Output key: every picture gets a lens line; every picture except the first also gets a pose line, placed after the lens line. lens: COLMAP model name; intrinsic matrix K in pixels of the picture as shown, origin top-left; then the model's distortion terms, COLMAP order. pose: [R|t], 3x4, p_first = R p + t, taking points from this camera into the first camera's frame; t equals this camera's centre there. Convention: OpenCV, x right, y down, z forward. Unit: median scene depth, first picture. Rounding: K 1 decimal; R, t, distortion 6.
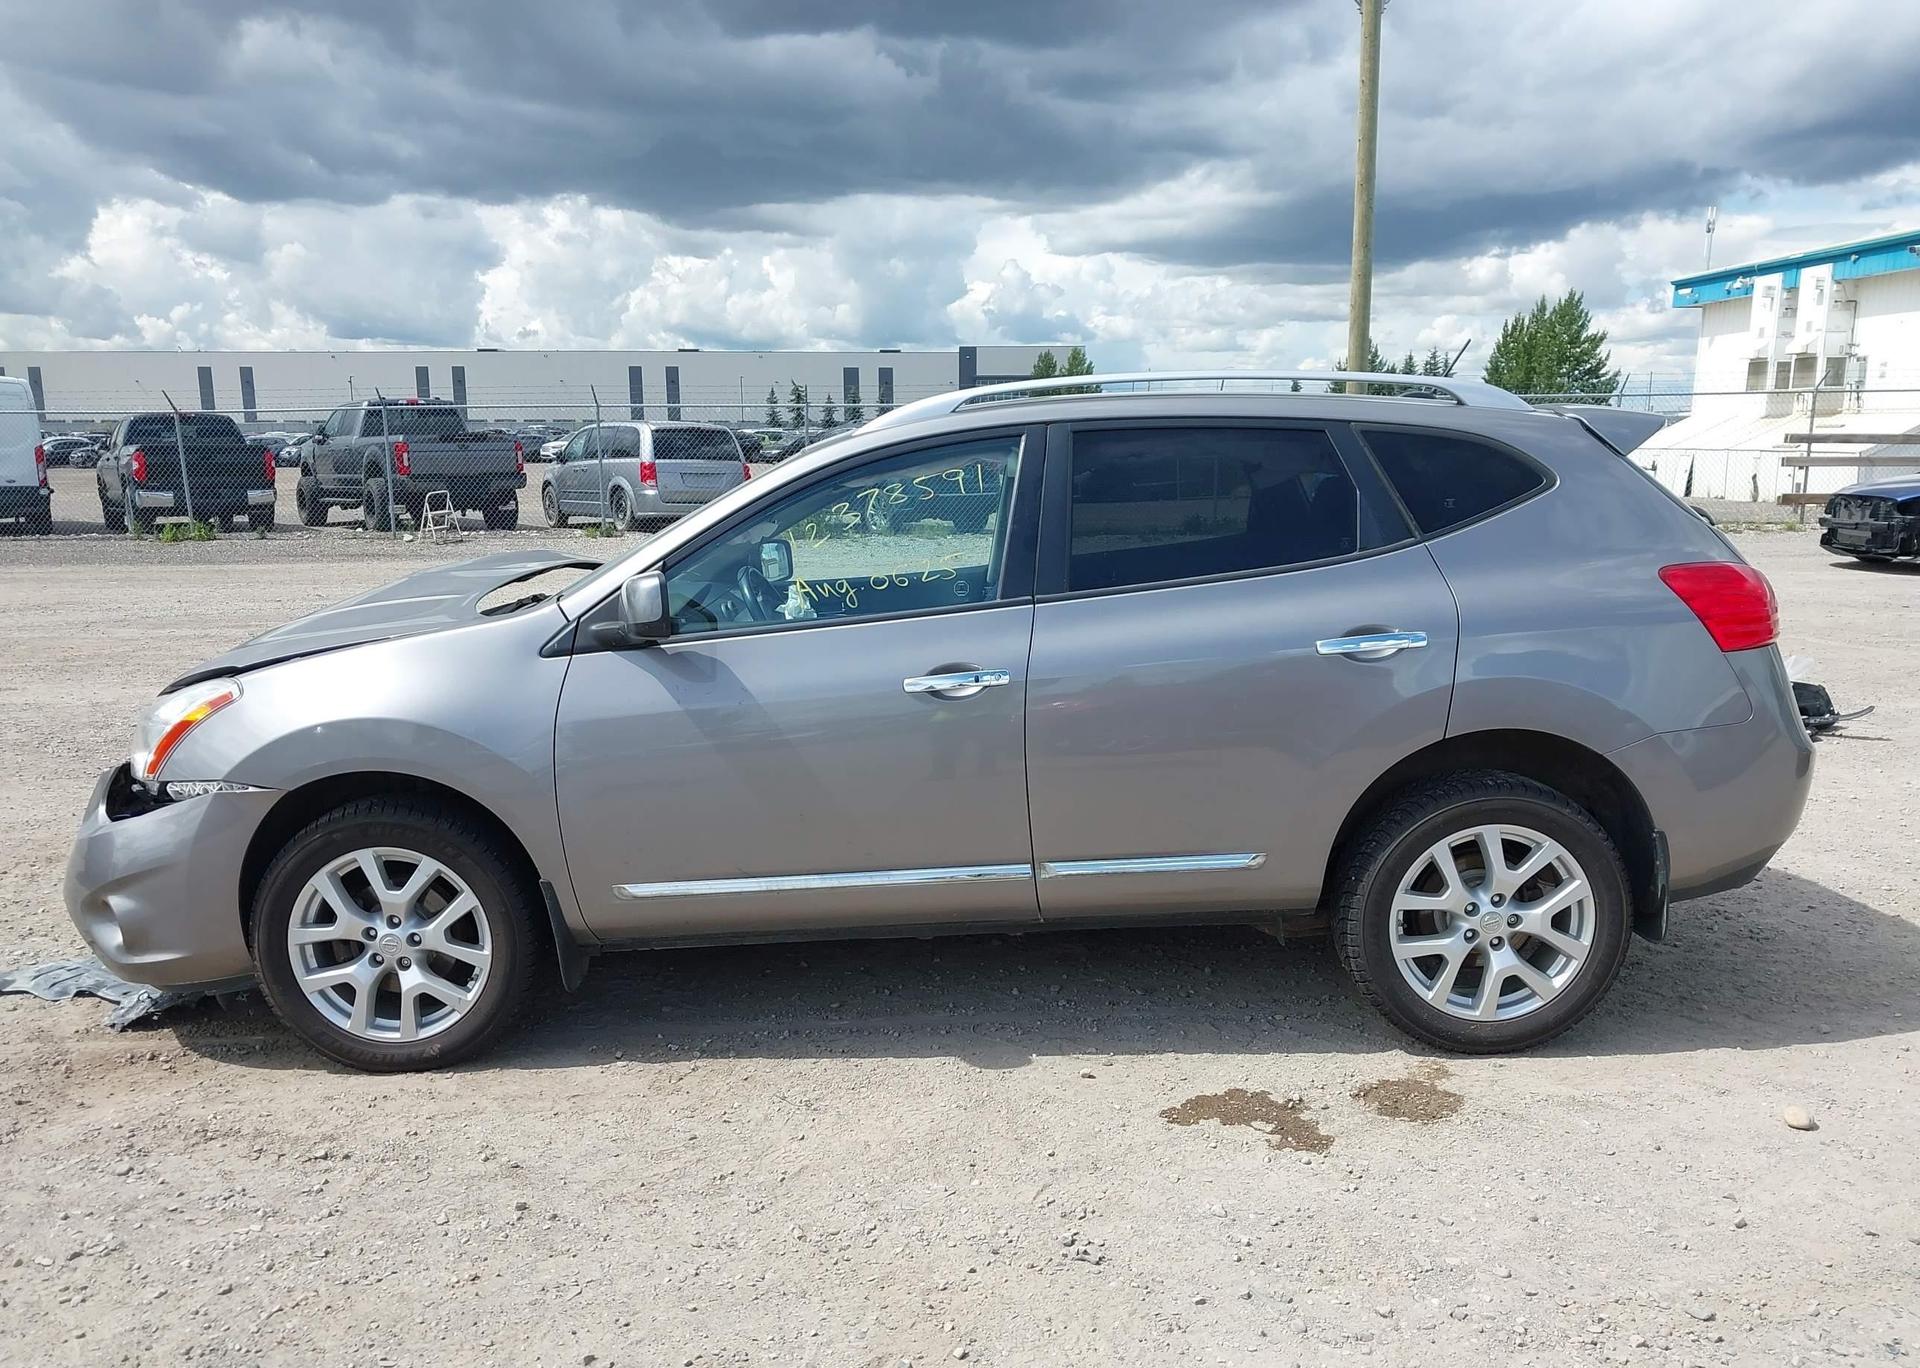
lens RADIAL K [[1532.9, 0, 962.3], [0, 1532.9, 686.6], [0, 0, 1]] dist [0.012878, -0.009770]
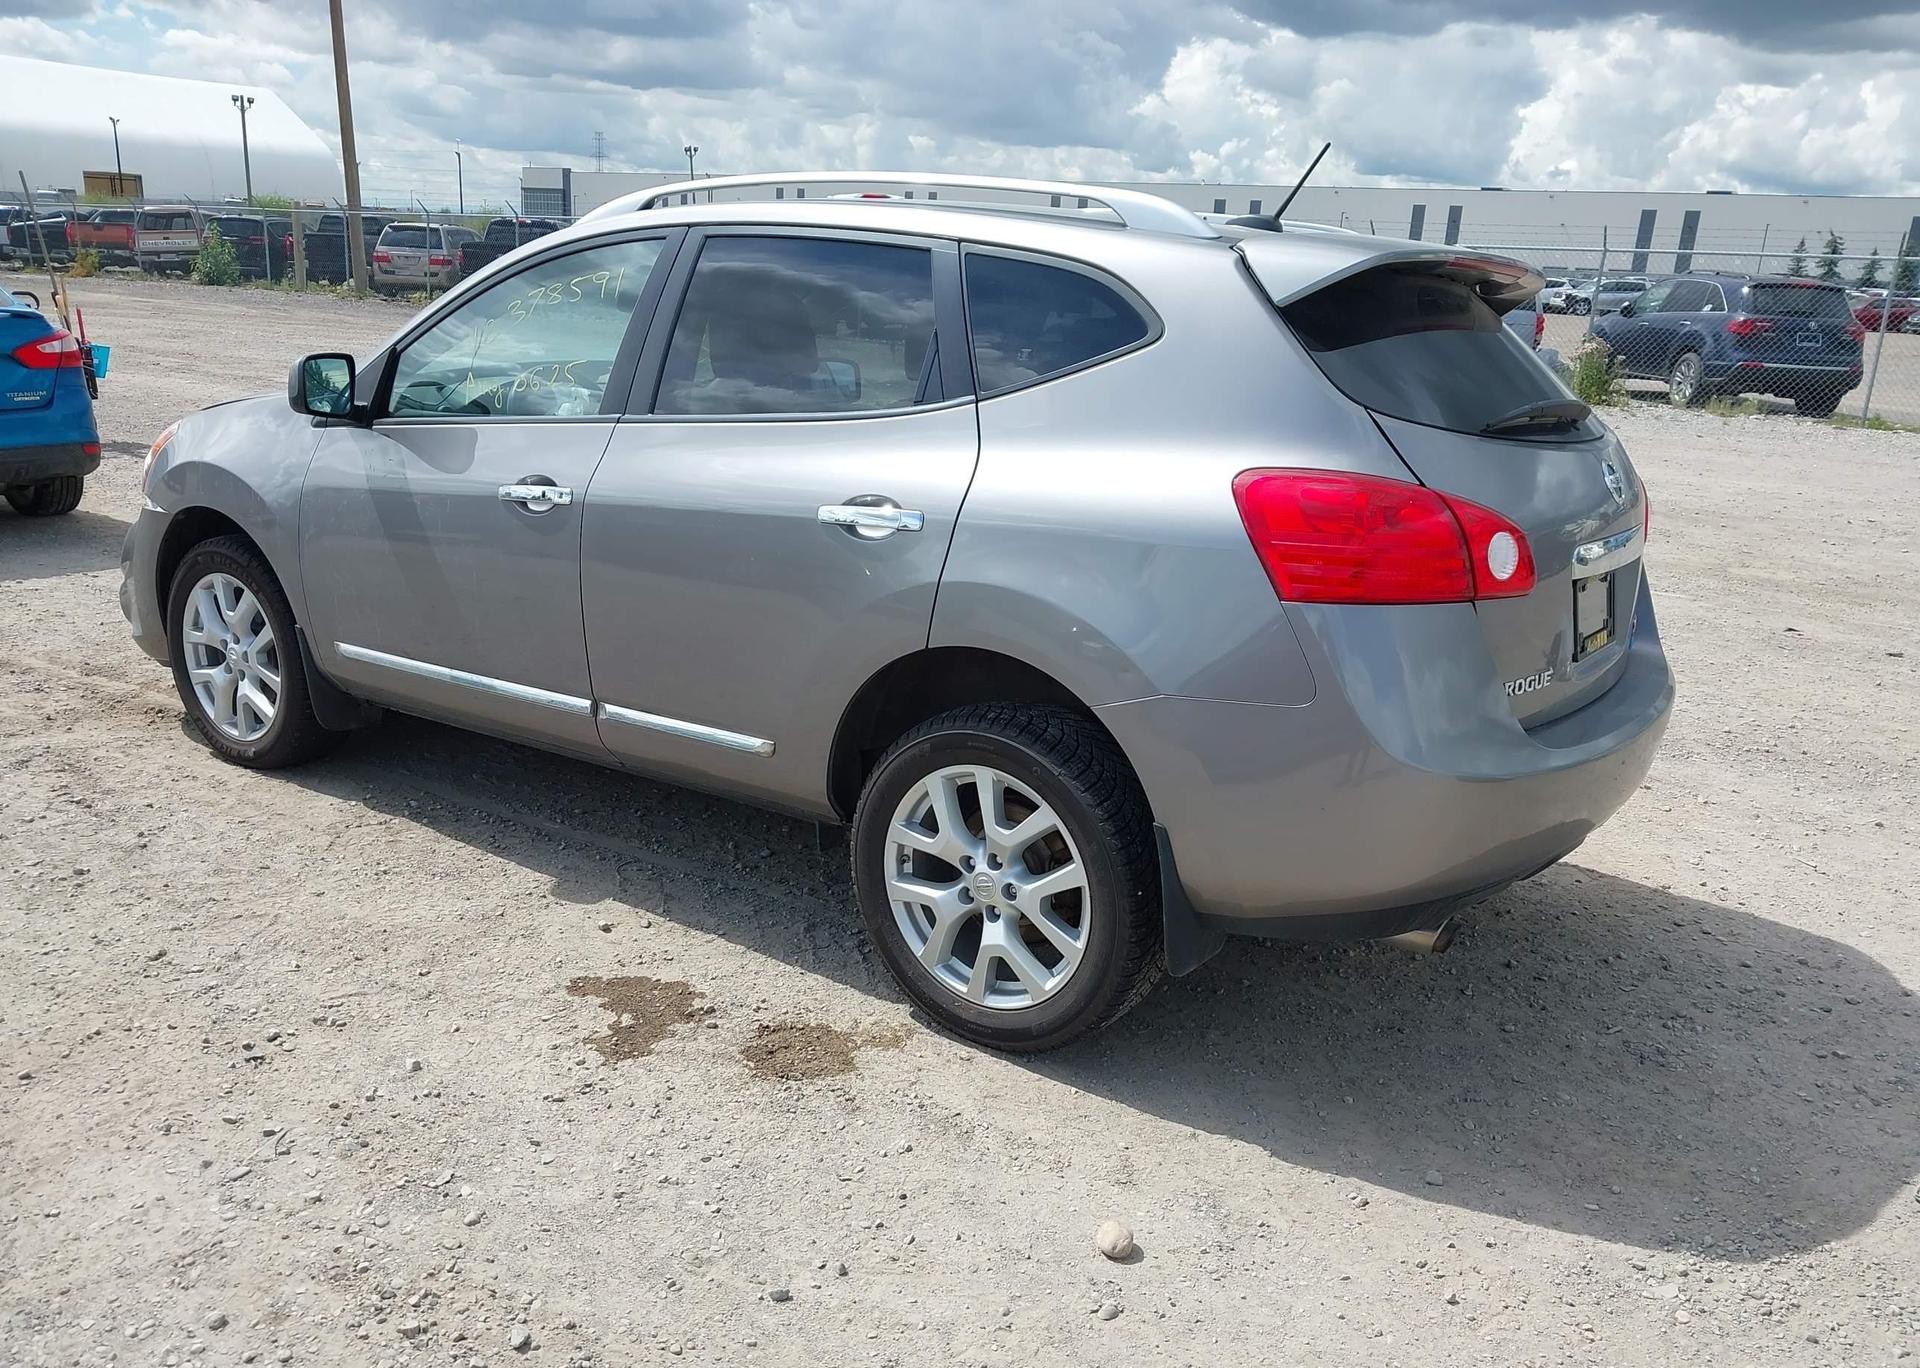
lens RADIAL K [[1542.1, 0, 967.8], [0, 1542.1, 693.2], [0, 0, 1]] dist [0.010517, 0.001339]
pose [[0.814615, 0.200412, -0.544277, 0.746179], [-0.145378, 0.979002, 0.142899, -0.057941], [0.561487, -0.037282, 0.826646, 0.330129]]
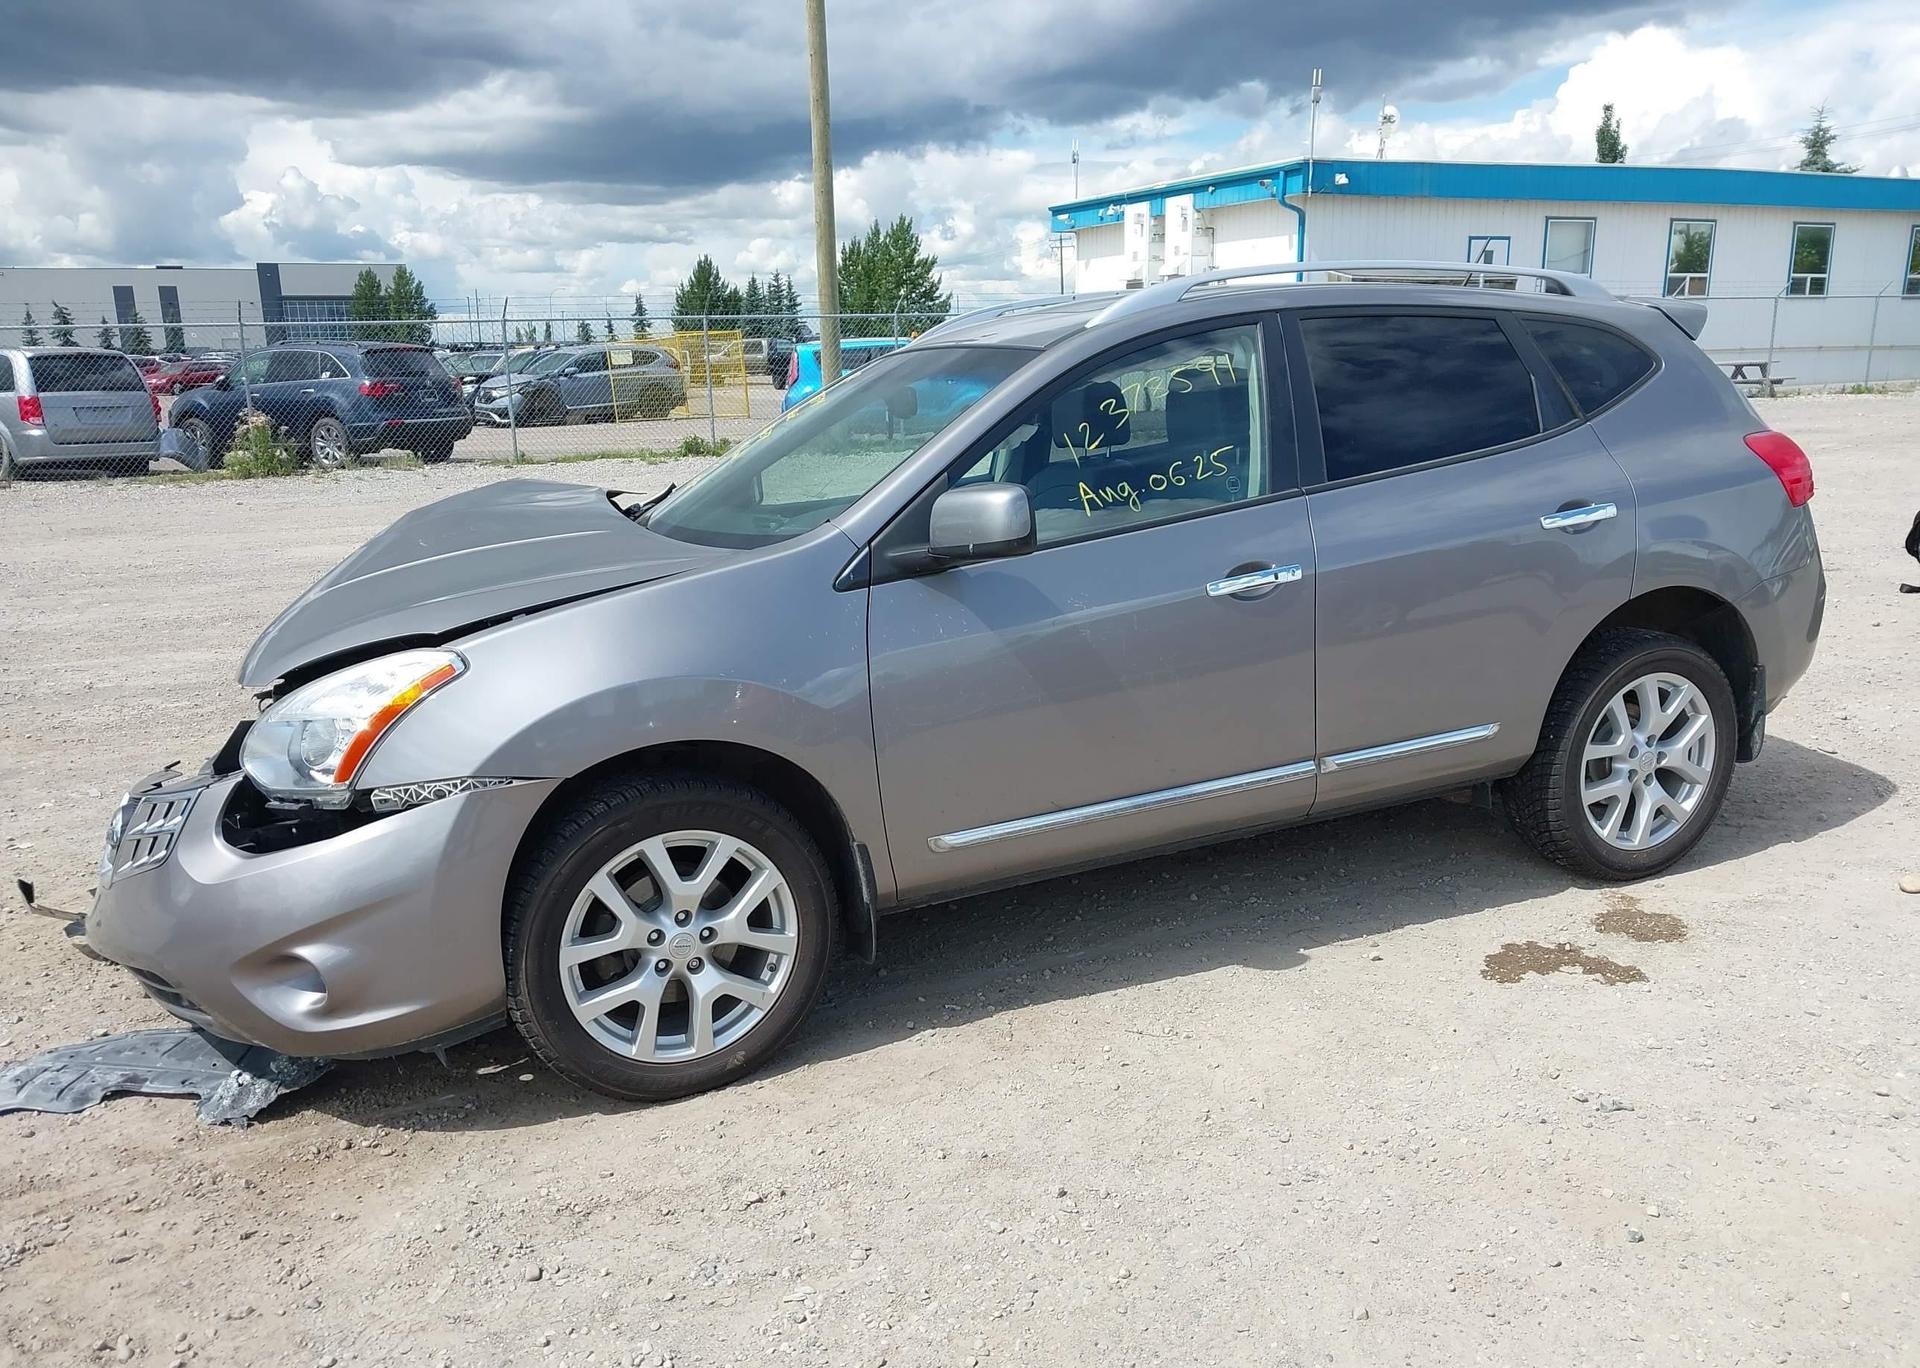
lens RADIAL K [[1532.9, 0, 962.3], [0, 1532.9, 686.6], [0, 0, 1]] dist [0.012878, -0.009770]
pose [[0.911235, -0.101568, 0.399168, -0.552992], [0.082319, 0.994476, 0.065123, -0.014863], [-0.403577, -0.026483, 0.914562, 0.175573]]
